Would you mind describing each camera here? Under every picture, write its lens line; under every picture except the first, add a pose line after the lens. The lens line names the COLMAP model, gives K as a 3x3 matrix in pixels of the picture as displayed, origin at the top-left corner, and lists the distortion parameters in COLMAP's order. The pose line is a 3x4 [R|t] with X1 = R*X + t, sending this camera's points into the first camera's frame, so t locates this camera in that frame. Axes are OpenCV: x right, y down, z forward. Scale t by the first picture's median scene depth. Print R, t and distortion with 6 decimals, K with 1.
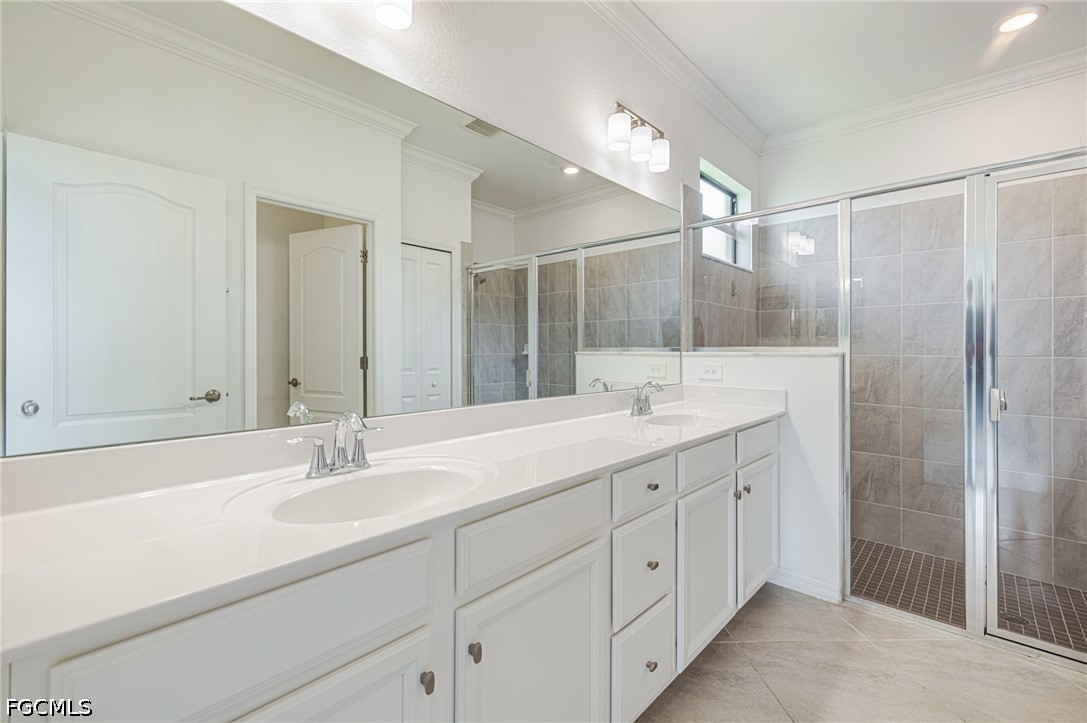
lens RADIAL K [[474.8, 0, 544.5], [0, 474.8, 348.7], [0, 0, 1]] dist [0.002245, 0.000048]
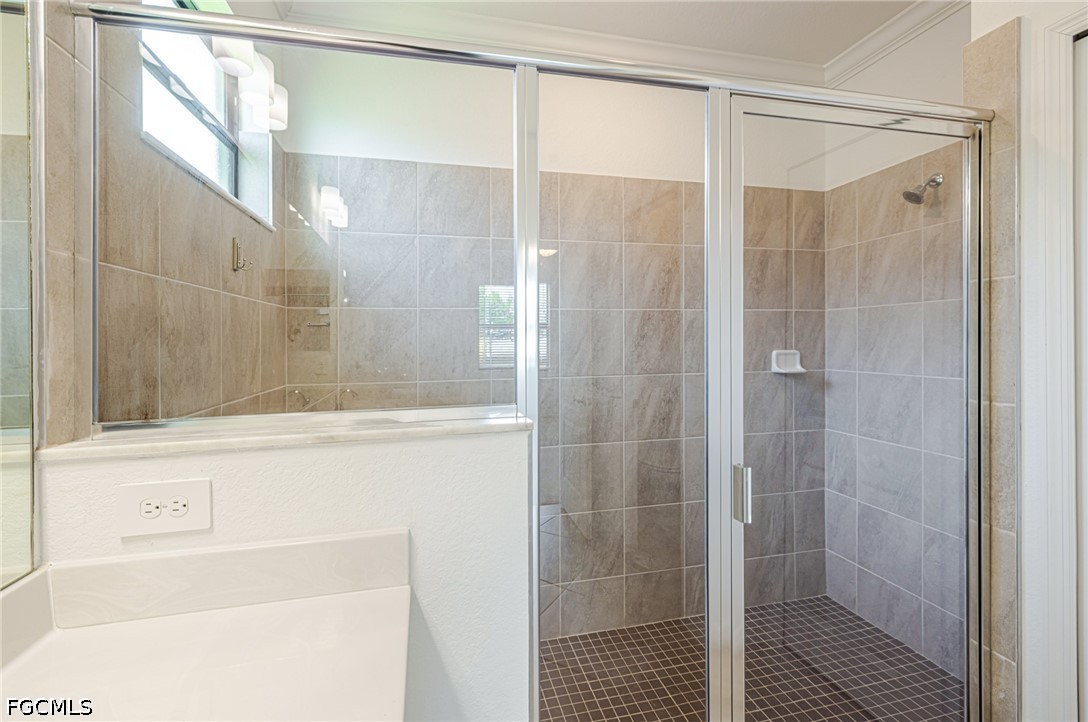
lens RADIAL K [[459.9, 0, 520.1], [0, 459.9, 336.9], [0, 0, 1]] dist [0.001577, 0.000055]
pose [[0.572910, -0.004035, 0.819608, 0.216452], [0.010596, 0.999941, -0.002484, -0.049620], [-0.819550, 0.010108, 0.572919, 0.588224]]
